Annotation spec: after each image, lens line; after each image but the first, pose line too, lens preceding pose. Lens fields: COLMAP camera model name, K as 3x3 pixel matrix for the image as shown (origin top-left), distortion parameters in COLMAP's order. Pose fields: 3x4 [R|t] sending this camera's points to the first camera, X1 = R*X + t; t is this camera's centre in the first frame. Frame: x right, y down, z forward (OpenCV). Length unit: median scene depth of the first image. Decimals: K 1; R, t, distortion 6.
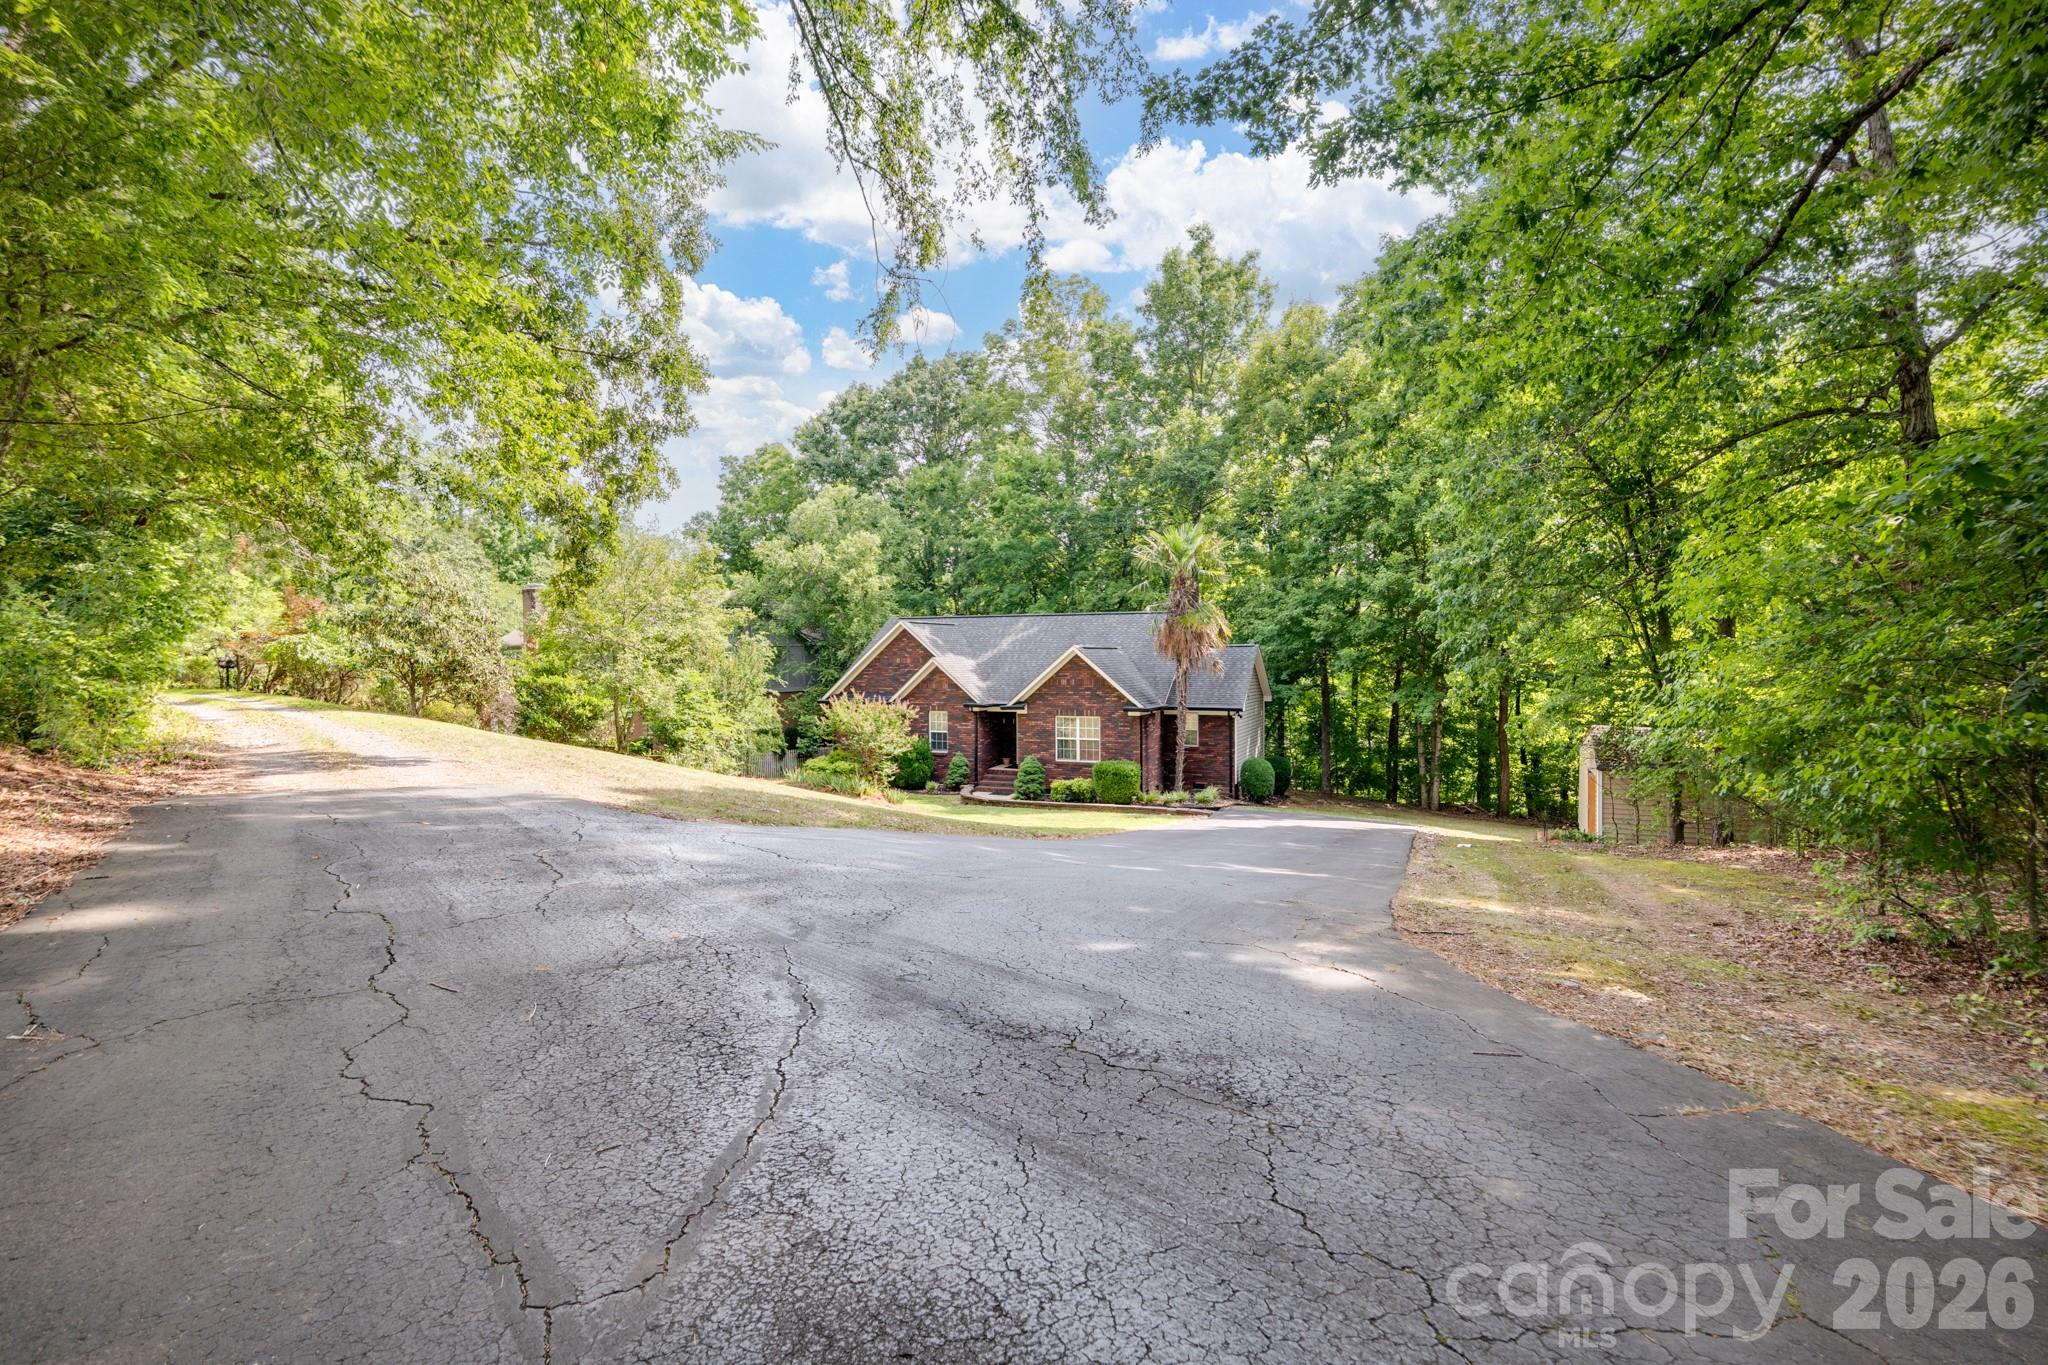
lens RADIAL K [[949.9, 0, 1025.3], [0, 949.9, 699.7], [0, 0, 1]] dist [-0.015918, 0.000203]
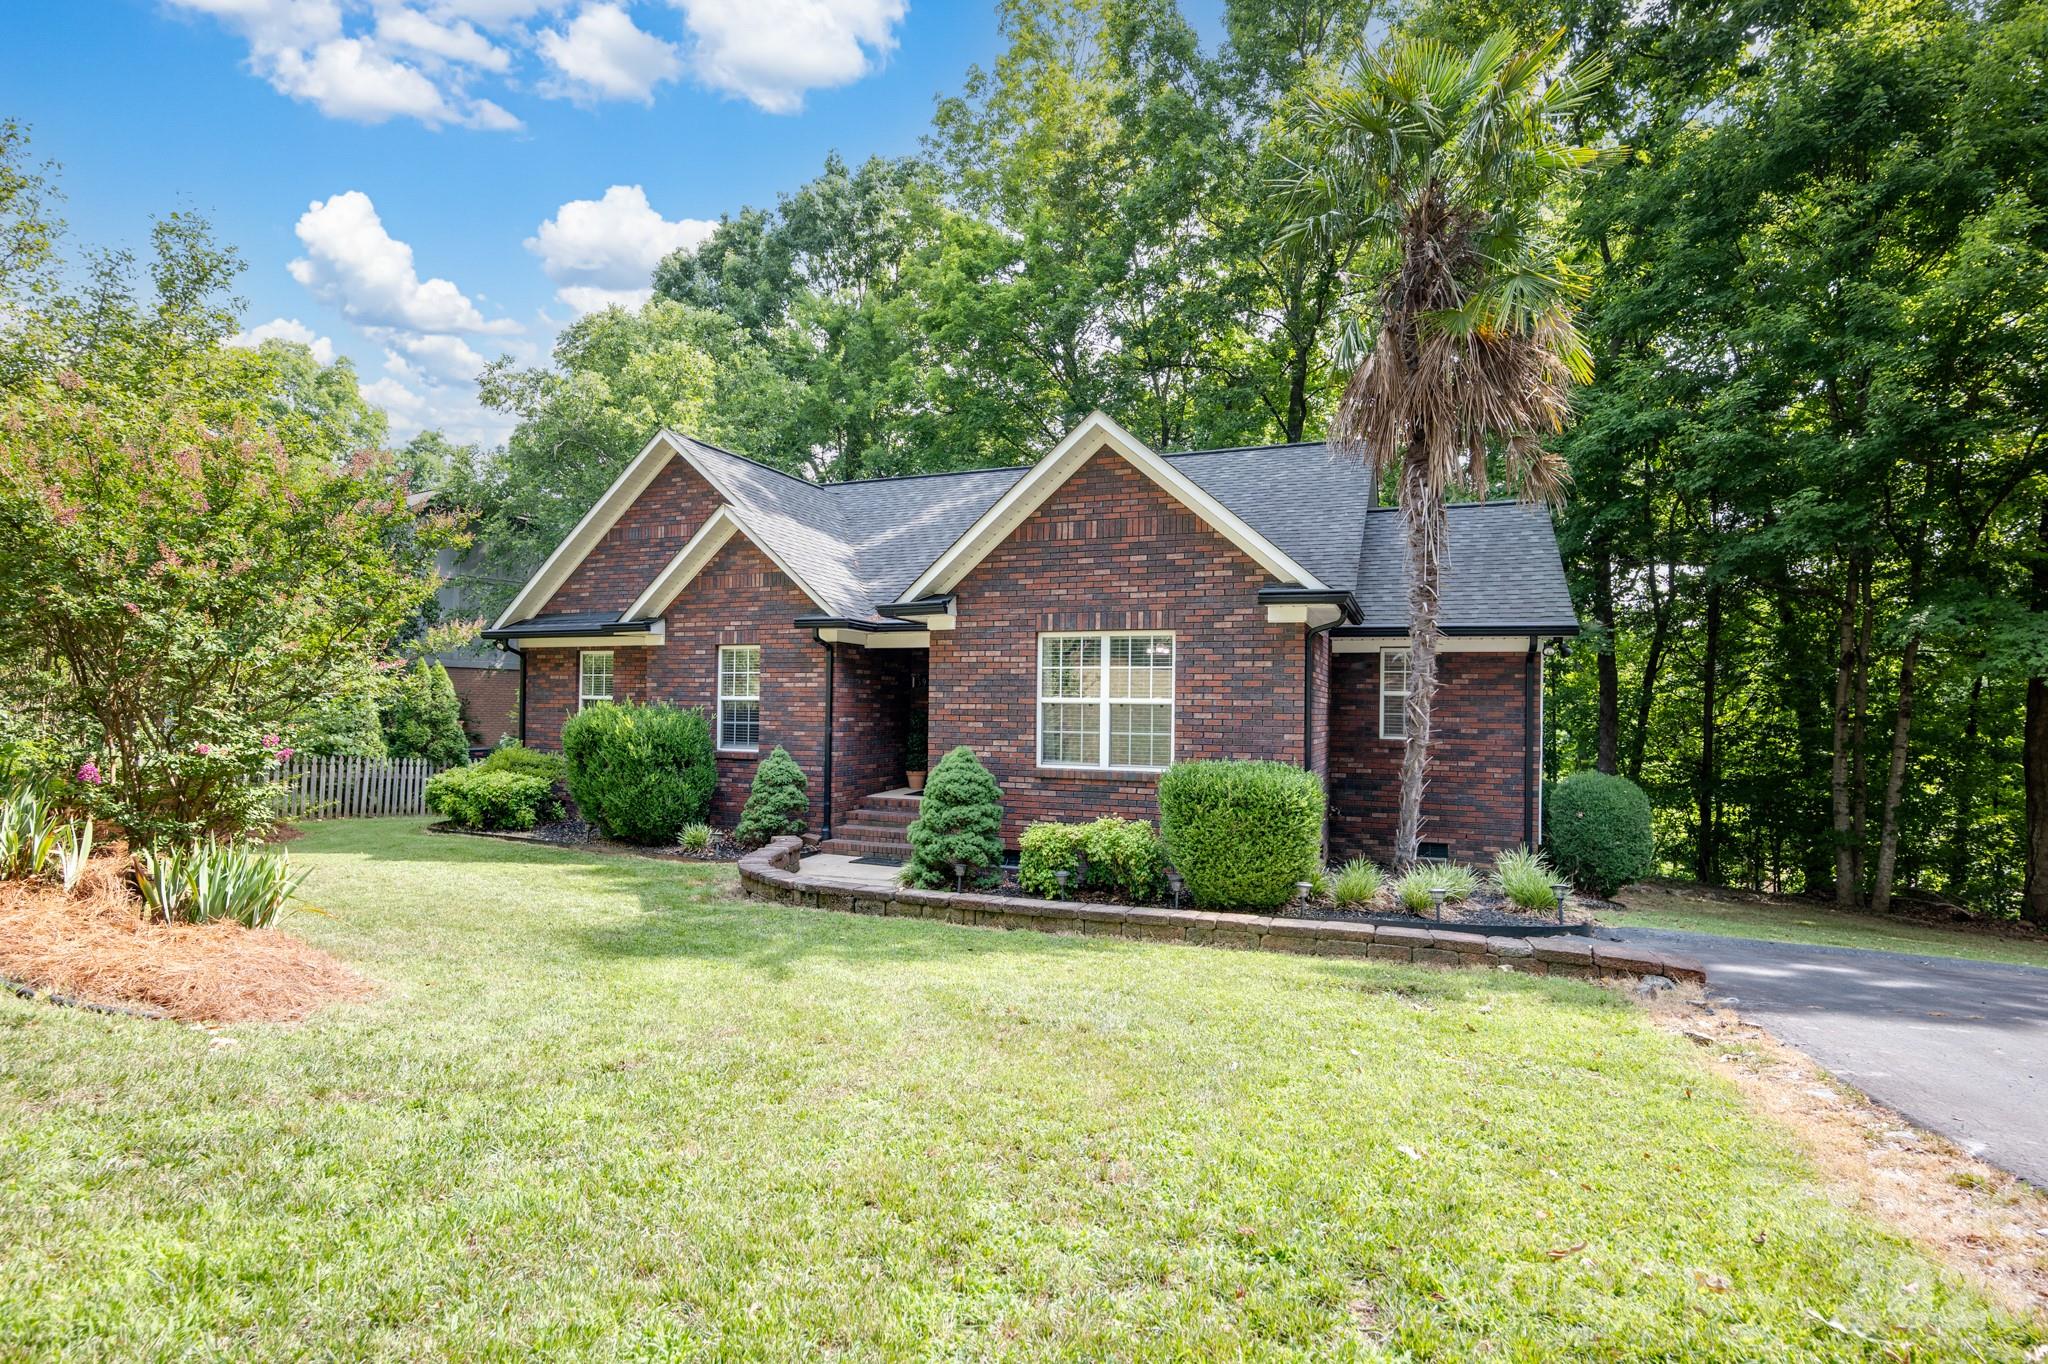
lens RADIAL K [[949.9, 0, 1025.3], [0, 949.9, 699.2], [0, 0, 1]] dist [-0.015918, 0.000203]
pose [[0.999655, 0.020241, 0.016732, 0.021500], [-0.019138, 0.997789, -0.063644, 0.060817], [-0.017983, 0.063302, 0.997832, 0.652563]]
